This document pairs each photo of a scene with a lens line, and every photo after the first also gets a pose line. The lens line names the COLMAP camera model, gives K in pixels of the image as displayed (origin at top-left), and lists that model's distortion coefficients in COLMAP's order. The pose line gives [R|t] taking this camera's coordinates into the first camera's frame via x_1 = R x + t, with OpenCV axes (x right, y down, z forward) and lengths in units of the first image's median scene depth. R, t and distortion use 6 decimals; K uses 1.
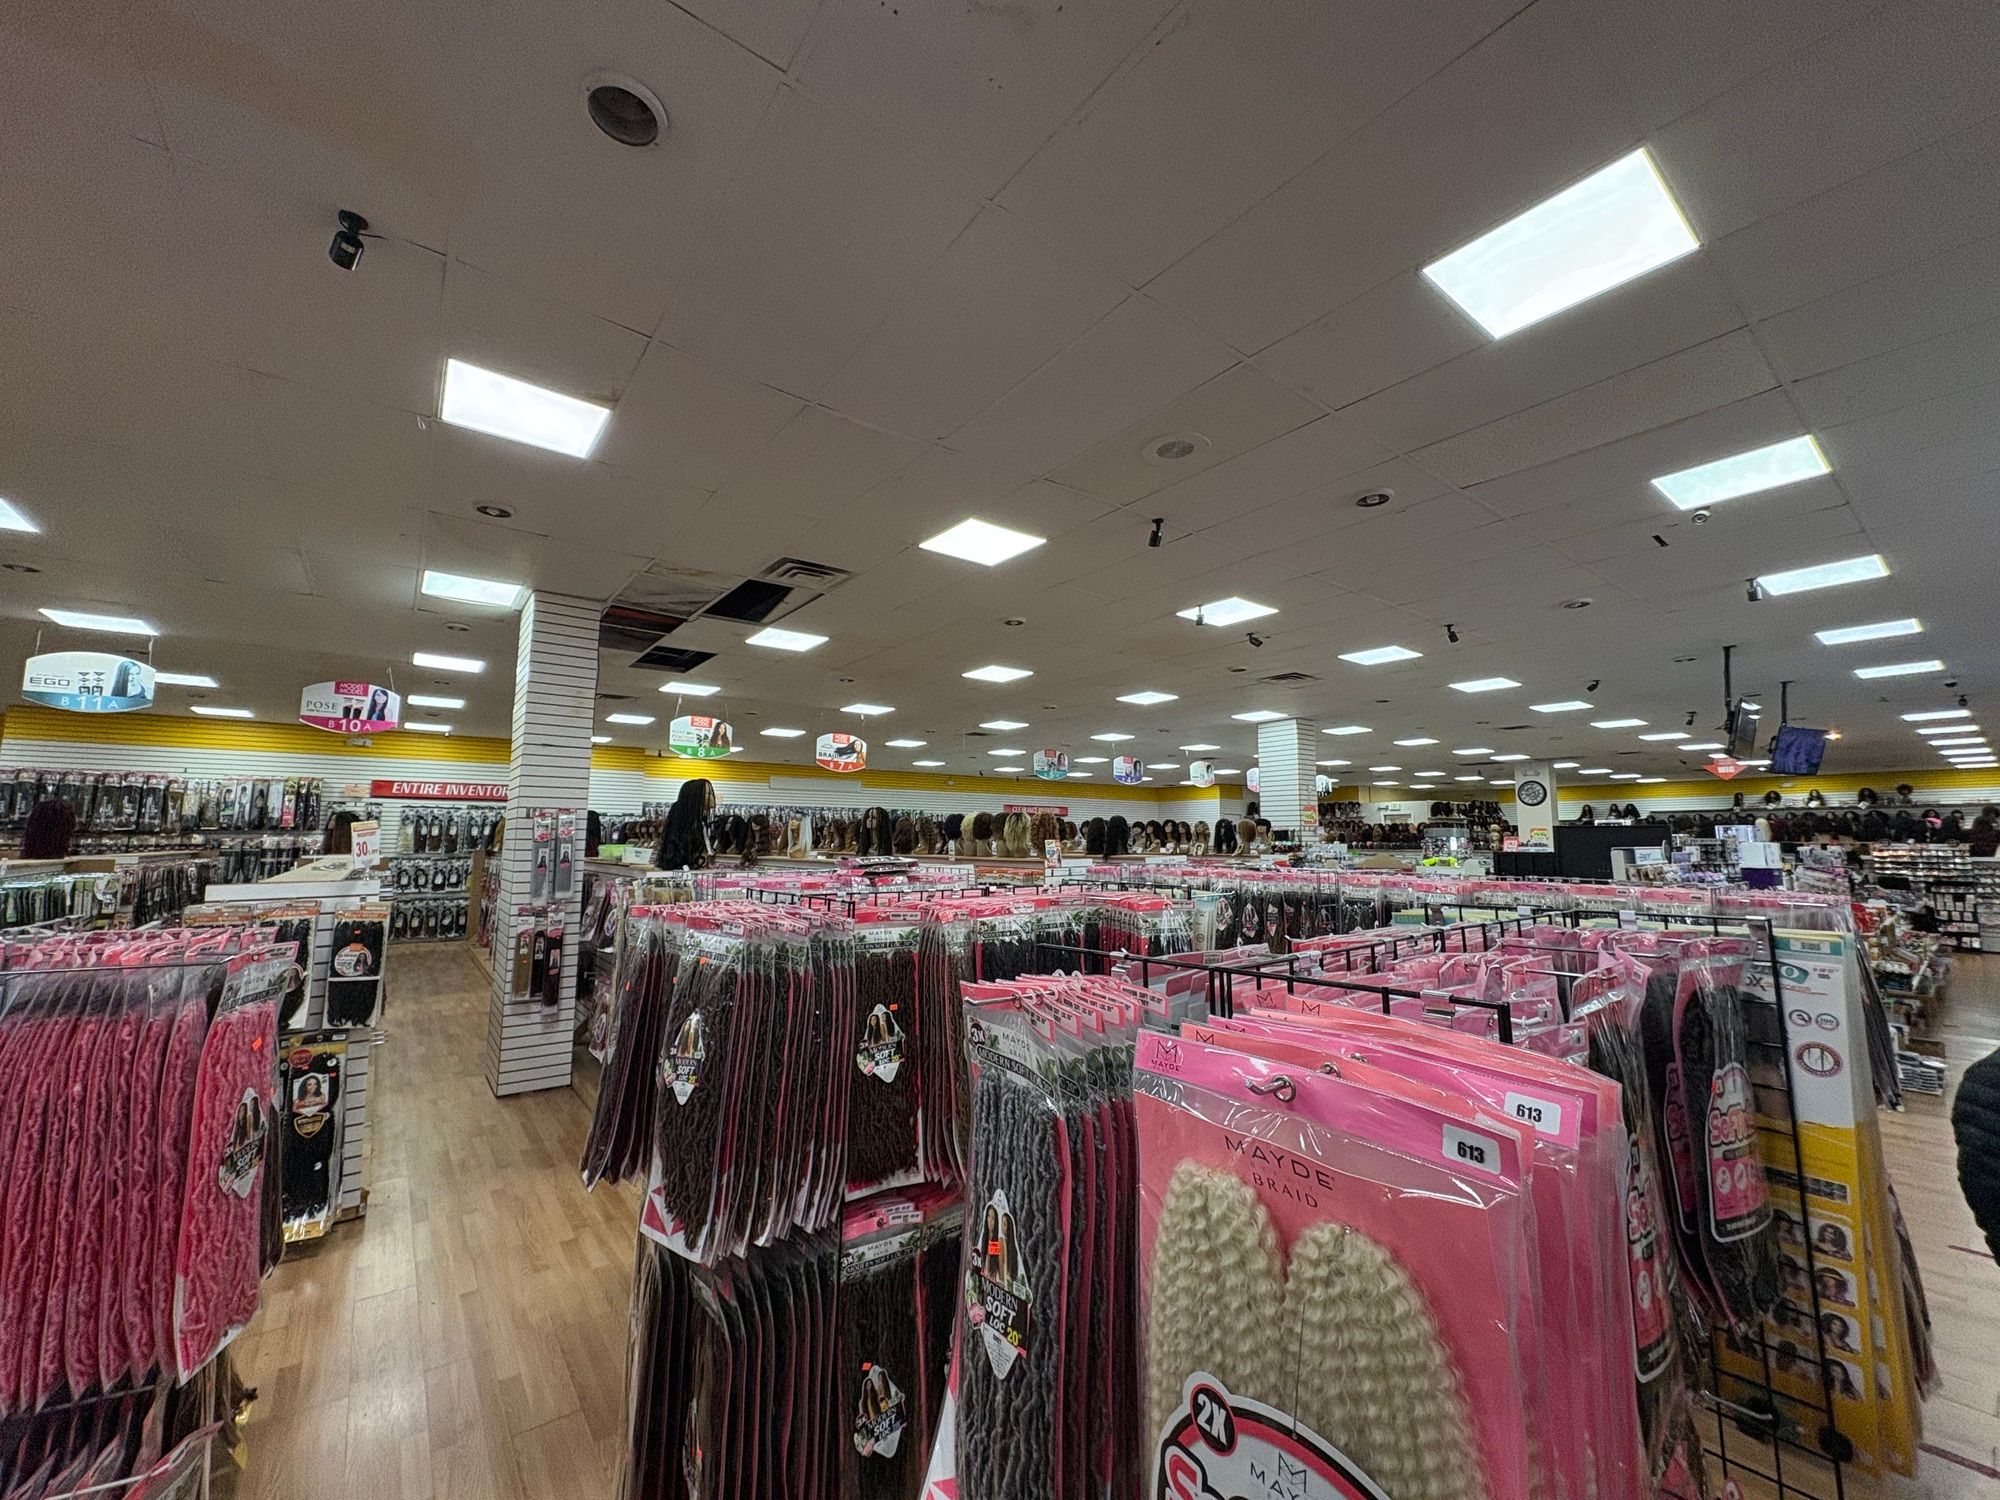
lens RADIAL K [[792.1, 0, 995.2], [0, 792.1, 746.2], [0, 0, 1]] dist [0.001244, 0.000132]
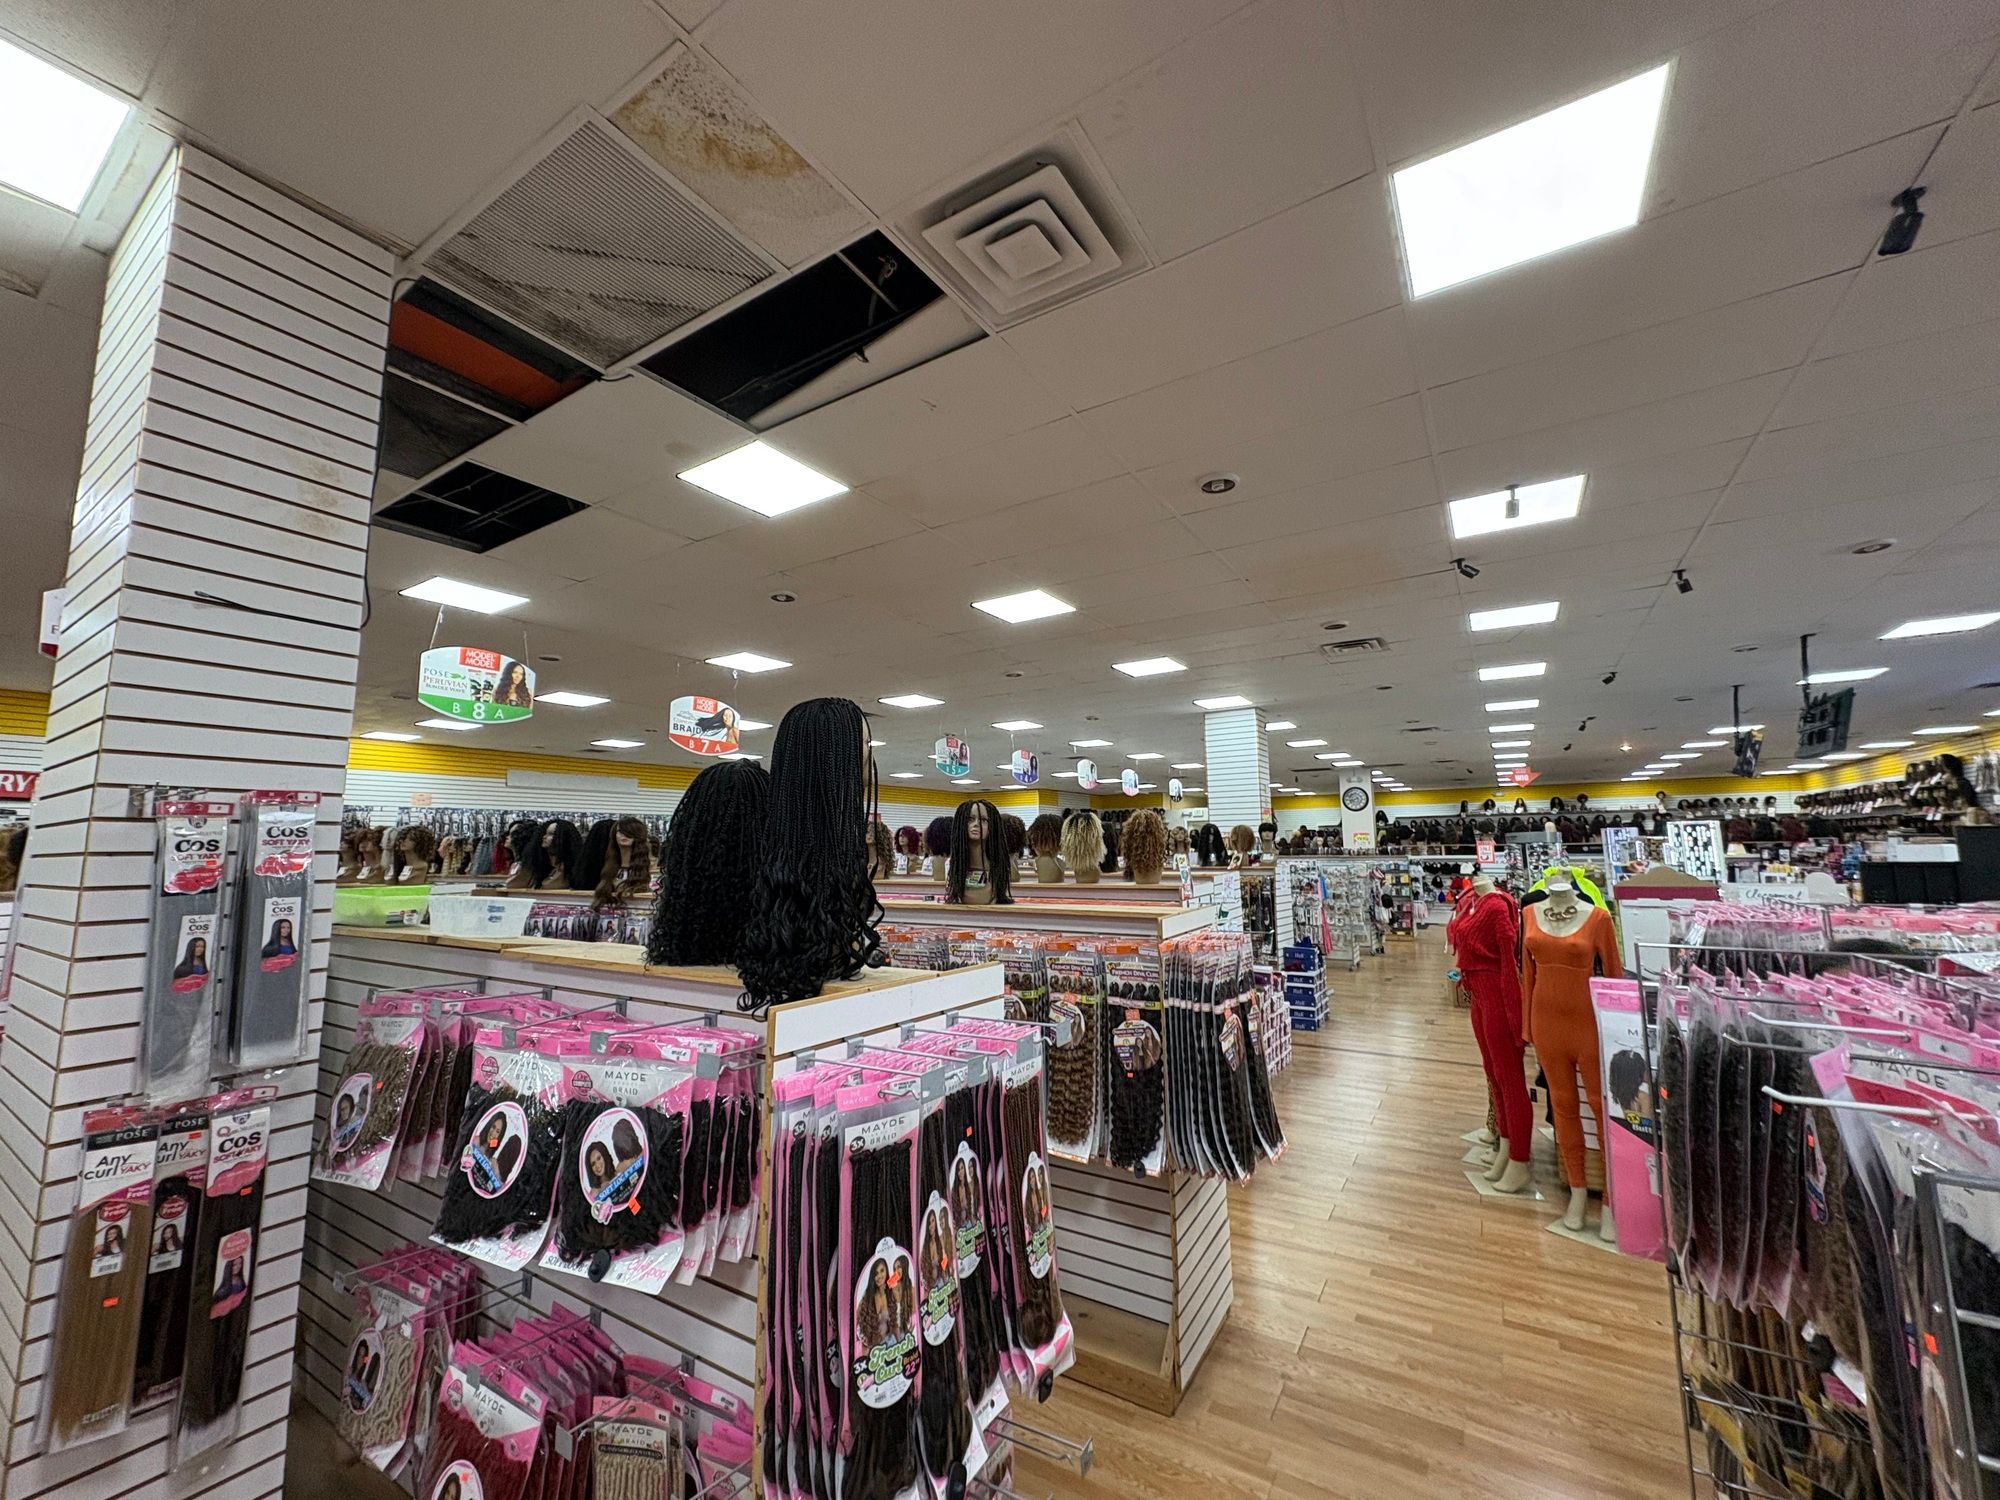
lens RADIAL K [[792.1, 0, 999.0], [0, 792.1, 748.9], [0, 0, 1]] dist [0.001244, 0.000132]
pose [[0.940378, 0.027919, 0.338983, -0.330617], [-0.025501, 0.999608, -0.011584, 0.050589], [-0.339174, 0.002249, 0.940721, 0.518256]]
